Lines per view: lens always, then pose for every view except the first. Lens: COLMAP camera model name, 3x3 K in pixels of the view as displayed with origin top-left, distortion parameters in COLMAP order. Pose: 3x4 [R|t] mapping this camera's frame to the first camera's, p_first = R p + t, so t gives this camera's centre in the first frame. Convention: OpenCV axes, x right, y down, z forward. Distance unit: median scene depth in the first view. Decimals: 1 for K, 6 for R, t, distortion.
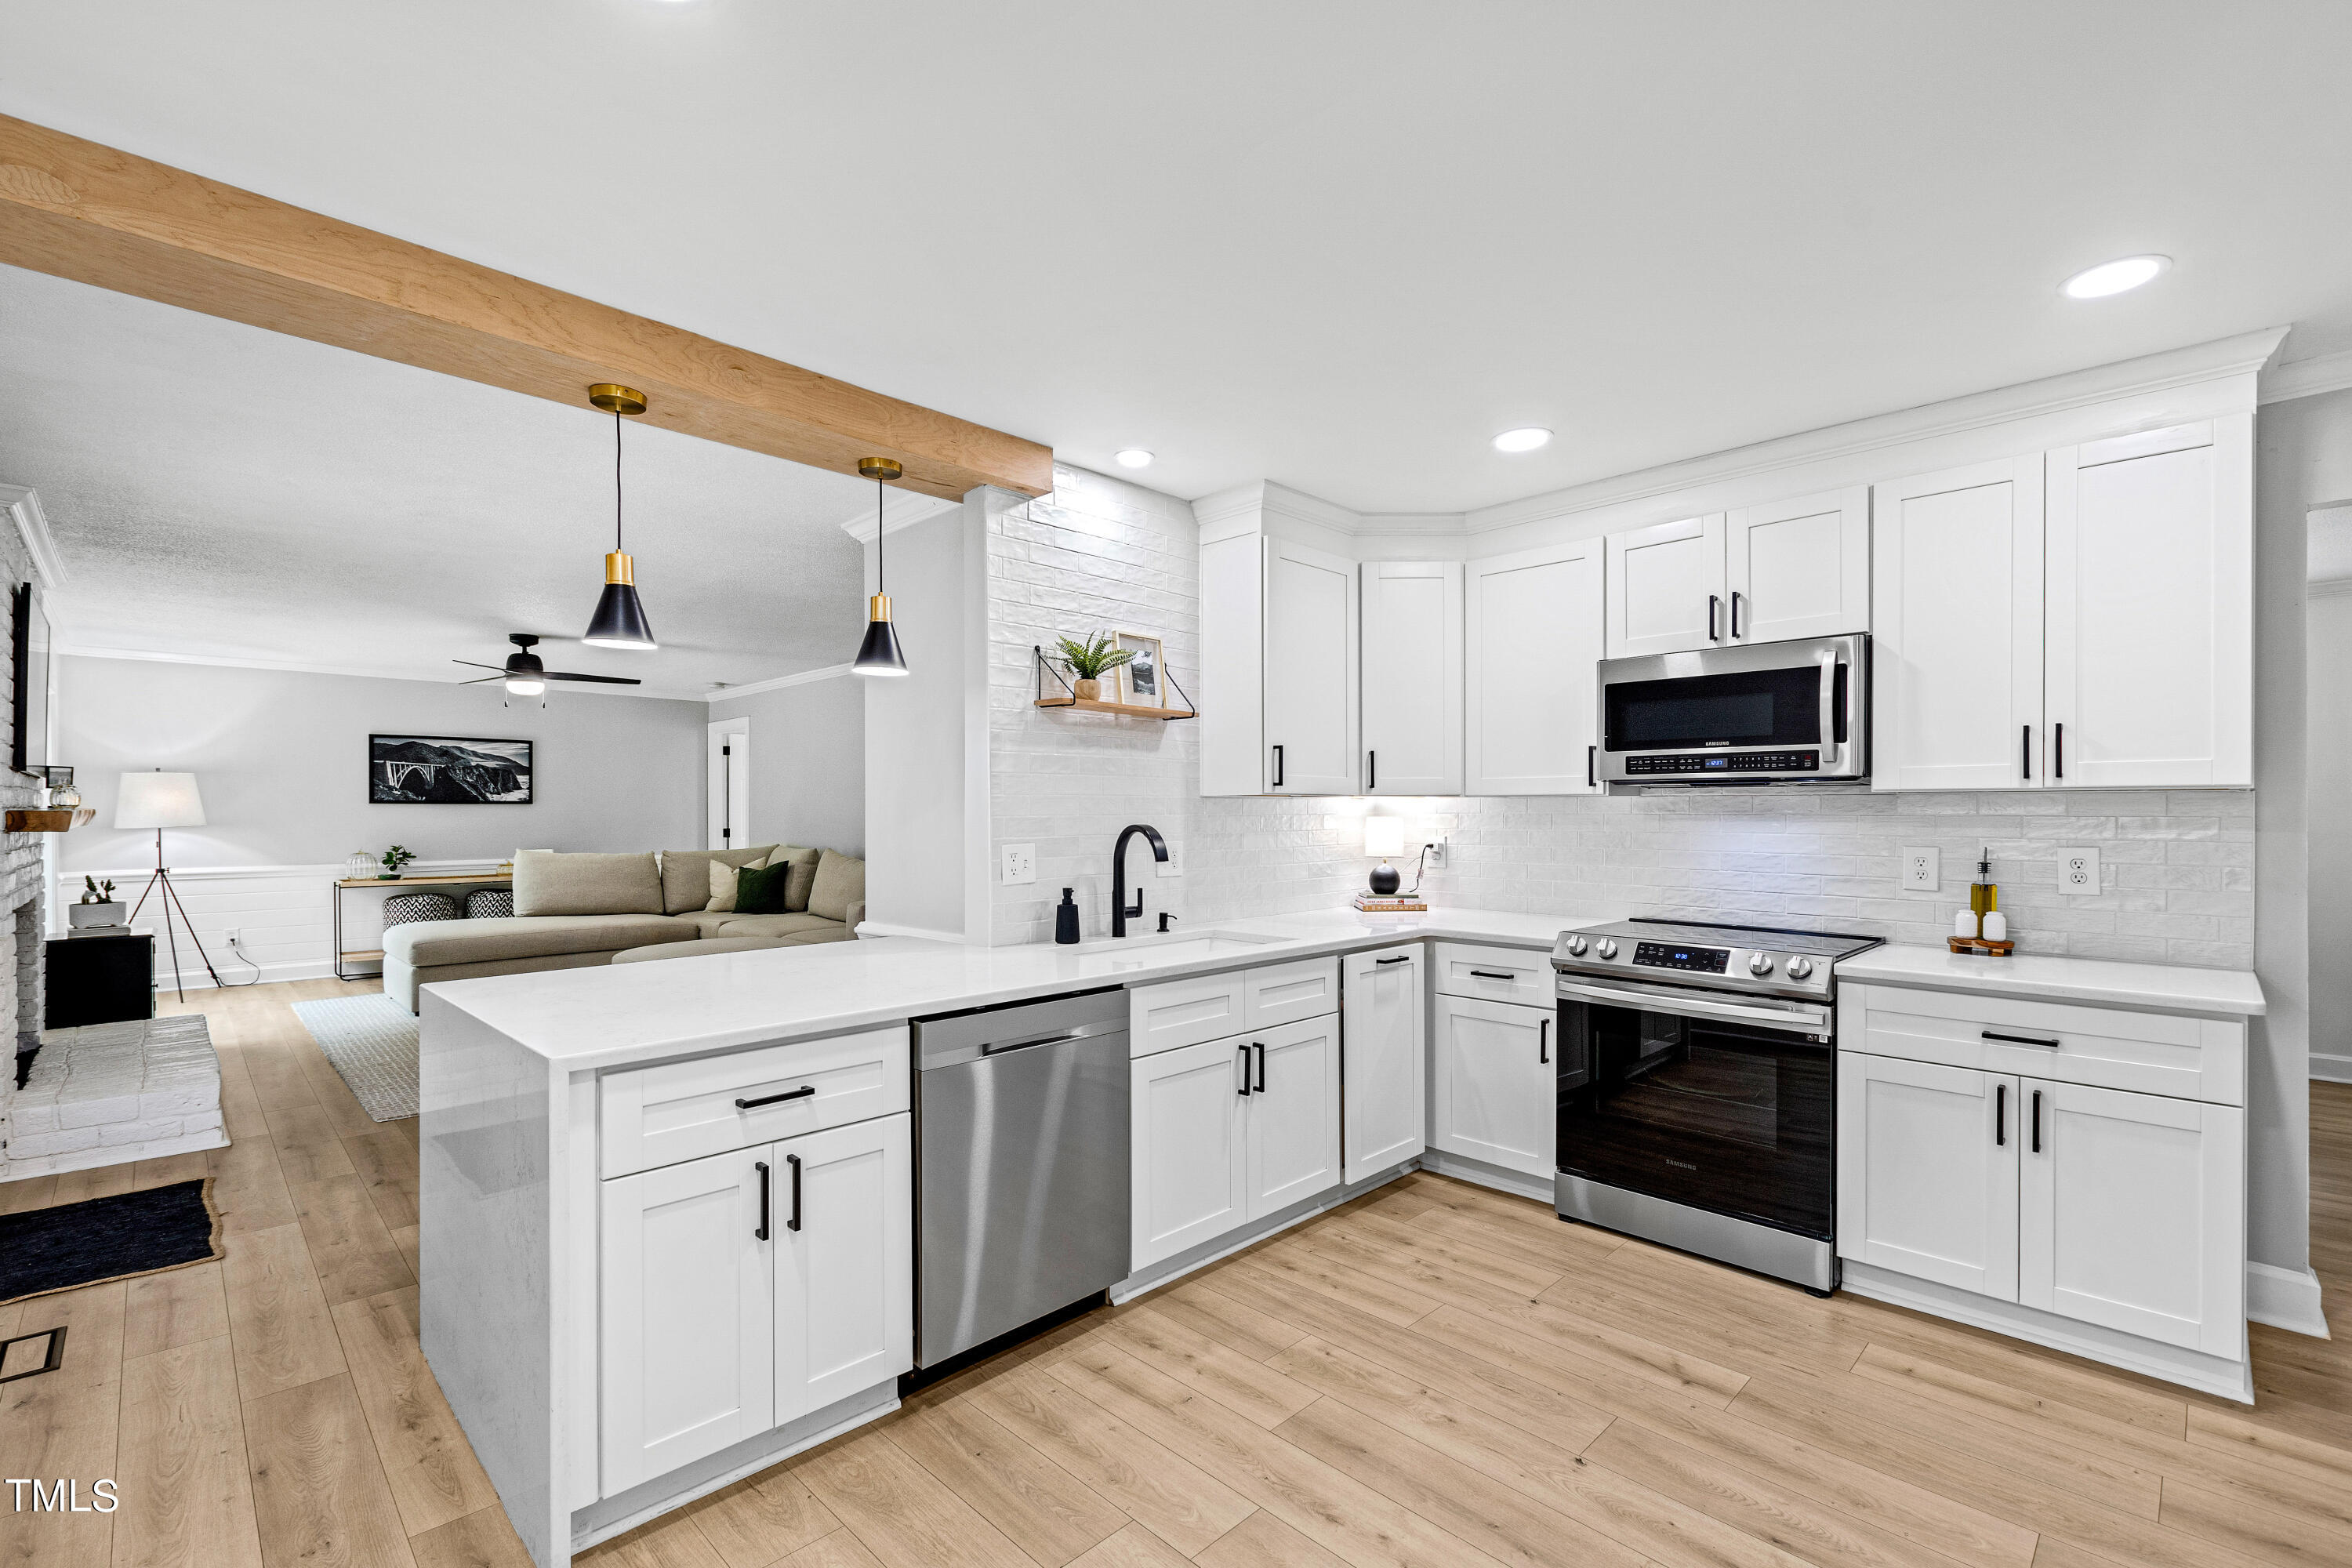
lens RADIAL K [[1025.6, 0, 1165.0], [0, 1025.6, 813.9], [0, 0, 1]] dist [0.000127, -0.000292]
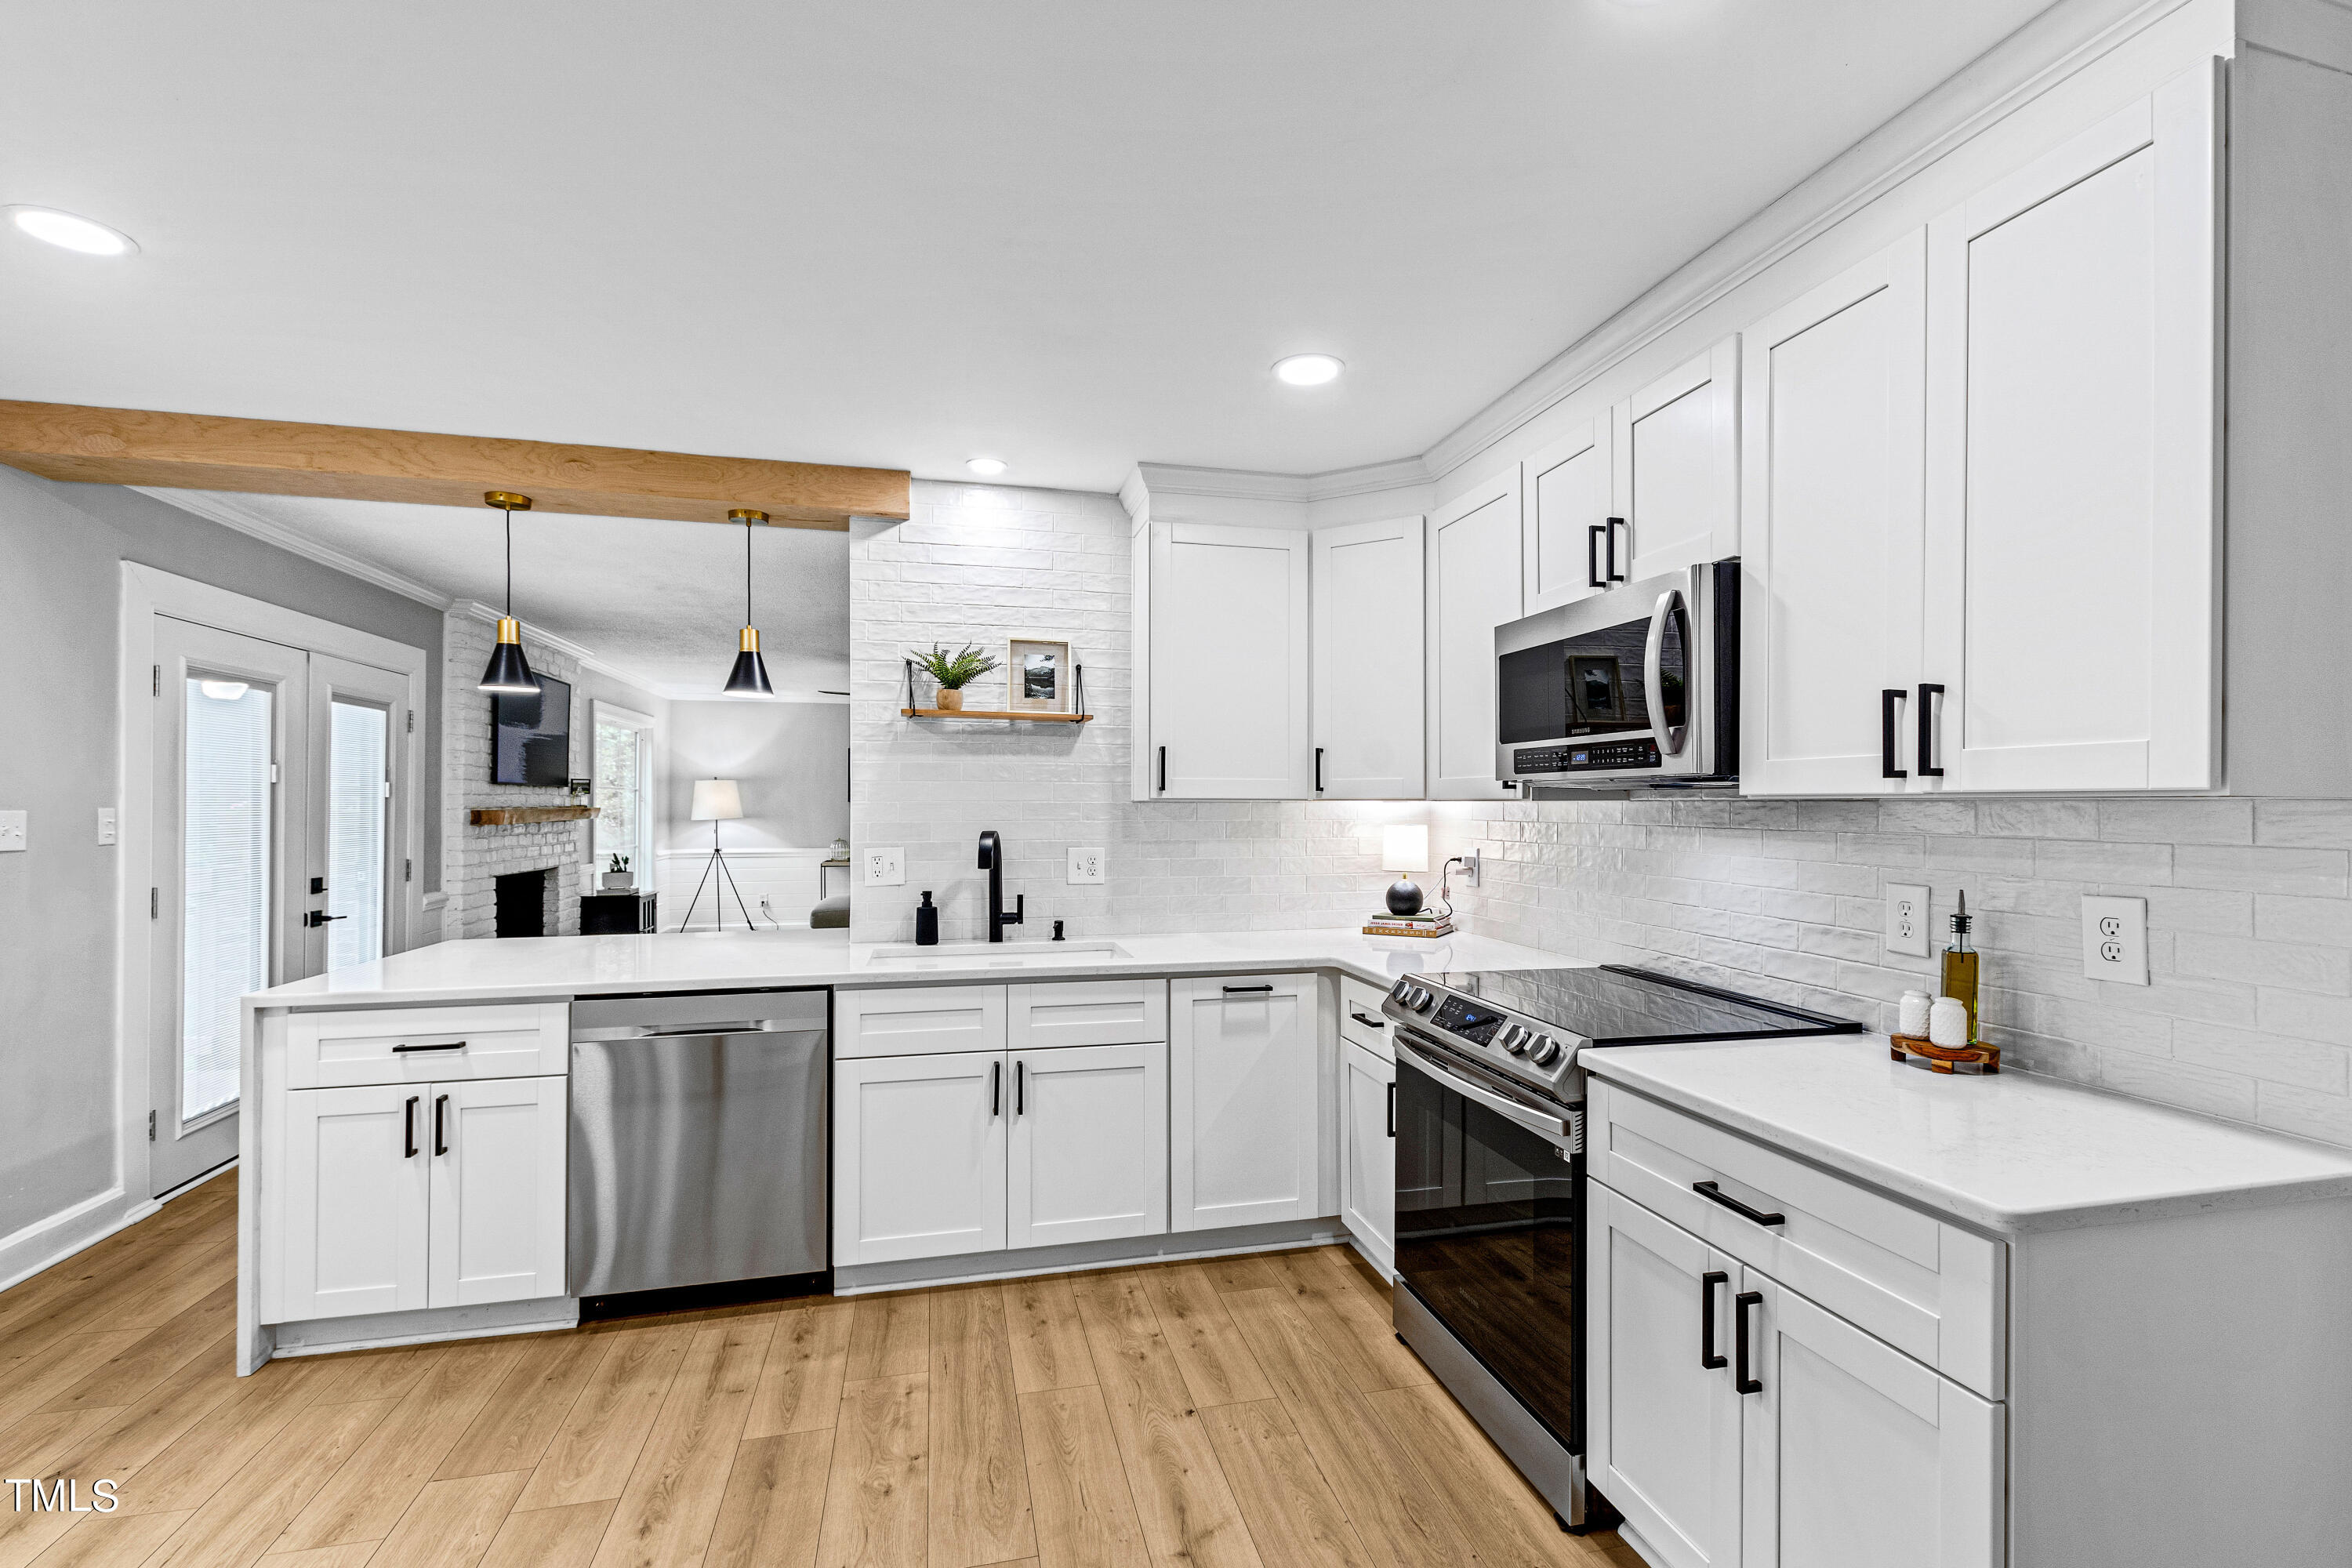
lens RADIAL K [[1042.8, 0, 1202.1], [0, 1042.8, 800.6], [0, 0, 1]] dist [0.000464, -0.000729]
pose [[0.862897, -0.000277, -0.505379, 0.652641], [-0.003077, 0.999978, -0.005802, -0.013591], [0.505370, 0.006561, 0.862878, 0.221413]]
